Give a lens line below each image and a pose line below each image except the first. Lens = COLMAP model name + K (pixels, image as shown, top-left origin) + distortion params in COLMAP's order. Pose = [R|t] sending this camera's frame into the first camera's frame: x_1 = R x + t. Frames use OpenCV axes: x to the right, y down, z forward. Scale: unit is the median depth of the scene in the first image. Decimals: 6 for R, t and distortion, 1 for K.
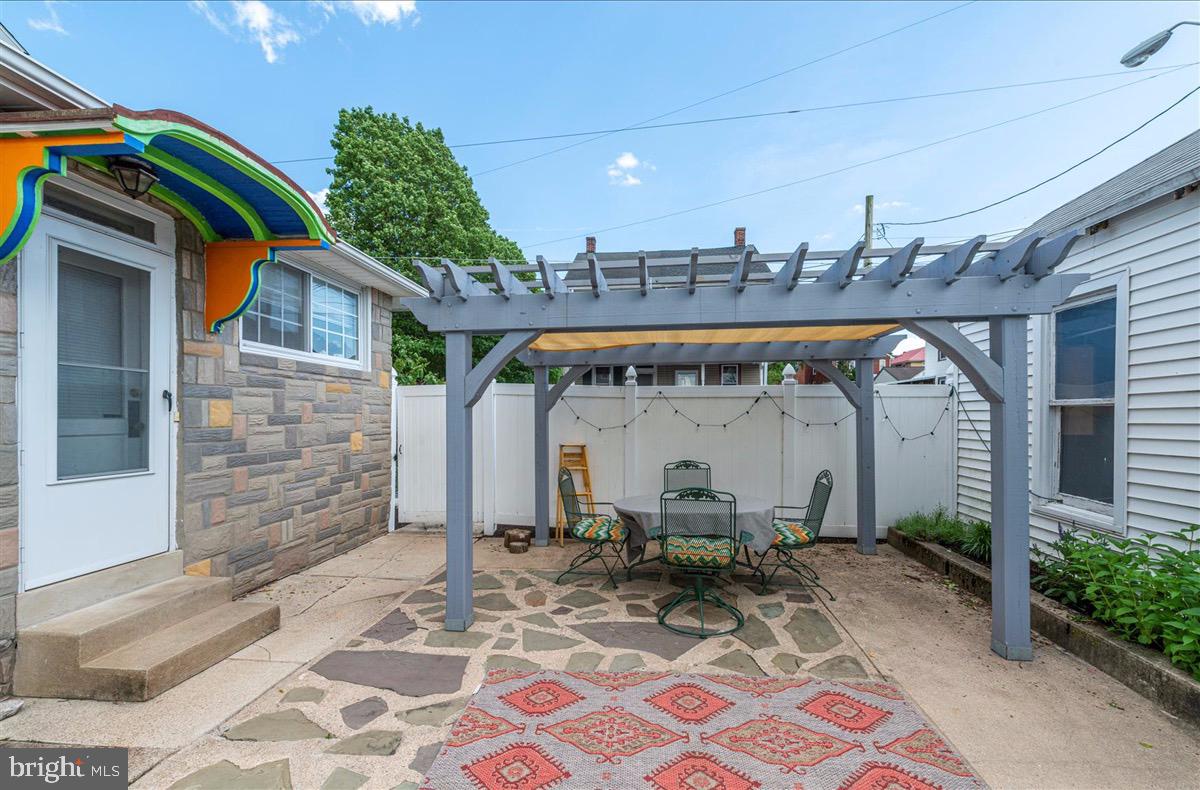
lens RADIAL K [[491.0, 0, 606.7], [0, 491.0, 417.3], [0, 0, 1]] dist [0.001534, -0.000105]
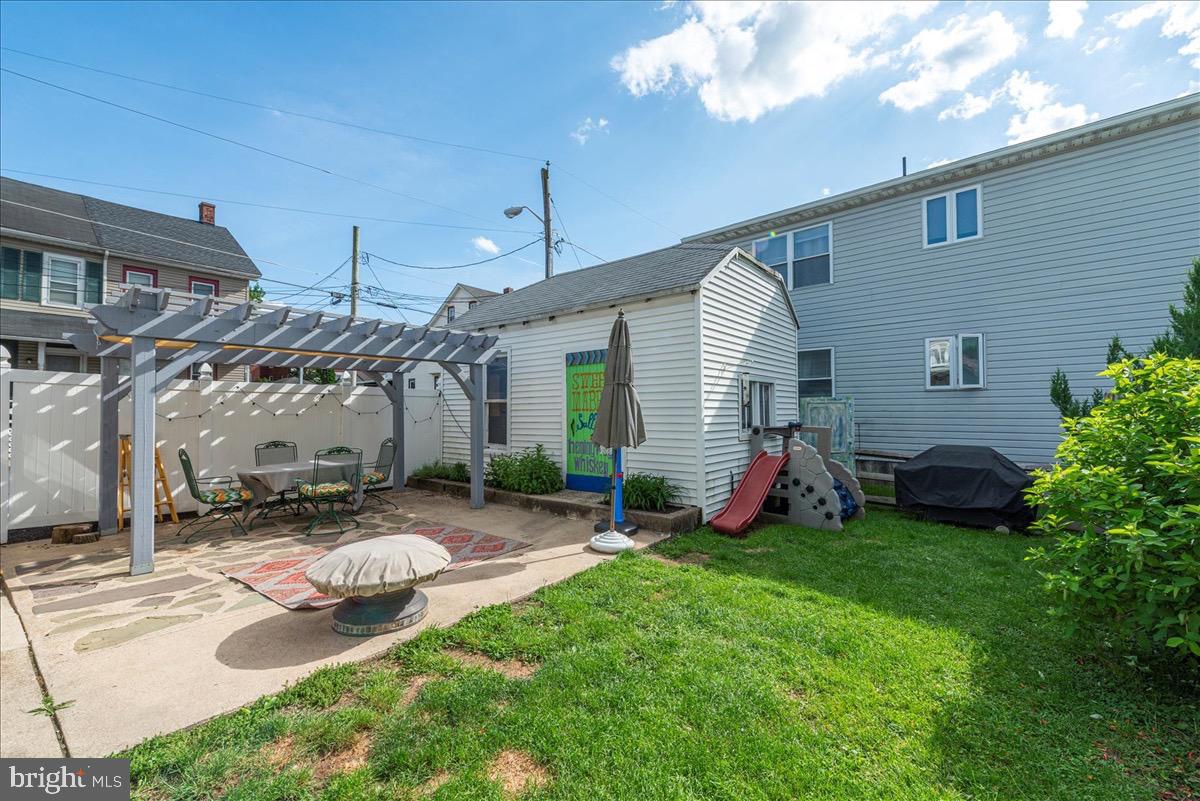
lens RADIAL K [[483.7, 0, 600.0], [0, 483.7, 400.5], [0, 0, 1]] dist [0.020693, 0.000085]
pose [[0.537164, 0.015764, 0.843330, -0.653911], [0.007029, 0.999707, -0.023165, 0.021980], [-0.843449, 0.018371, 0.536896, -0.593542]]
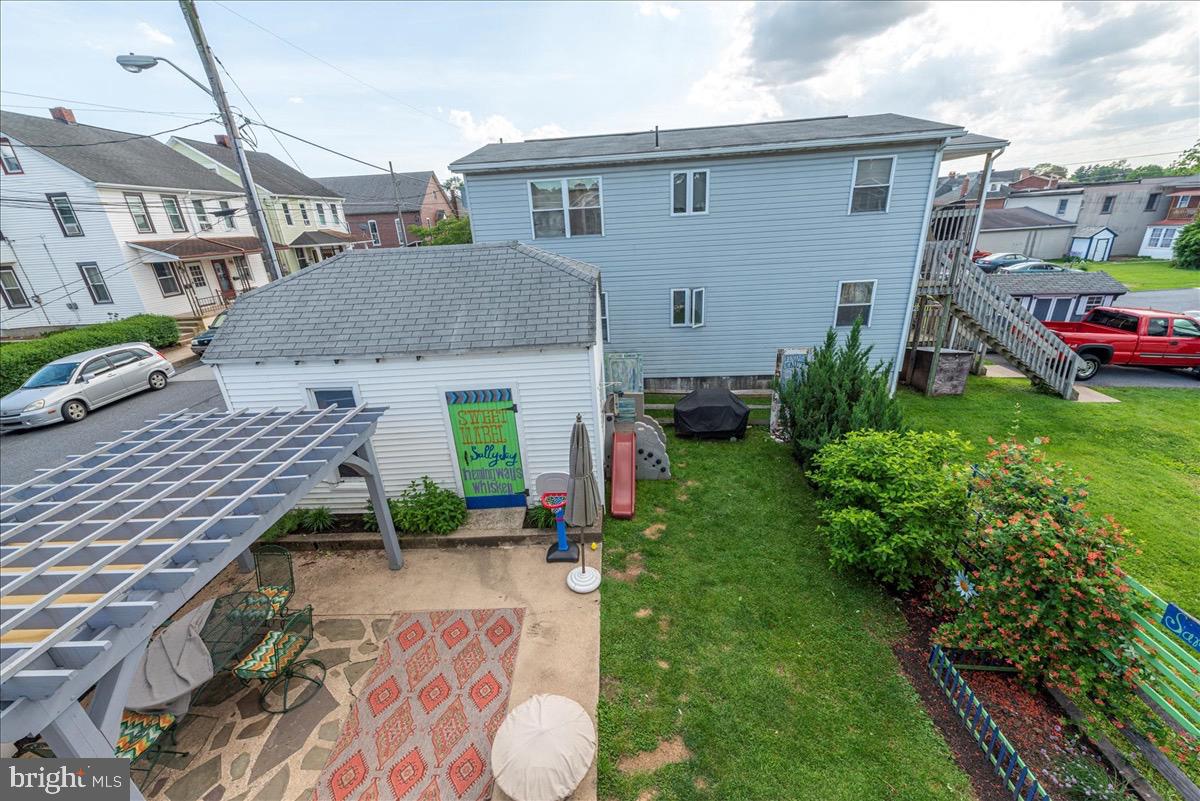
lens RADIAL K [[466.2, 0, 600.0], [0, 466.2, 400.5], [0, 0, 1]] dist [0.022684, 0.000006]
pose [[-0.085949, -0.355545, 0.930699, -0.856398], [0.058161, 0.930772, 0.360944, -0.805125], [-0.994600, 0.085153, -0.059320, 0.069697]]
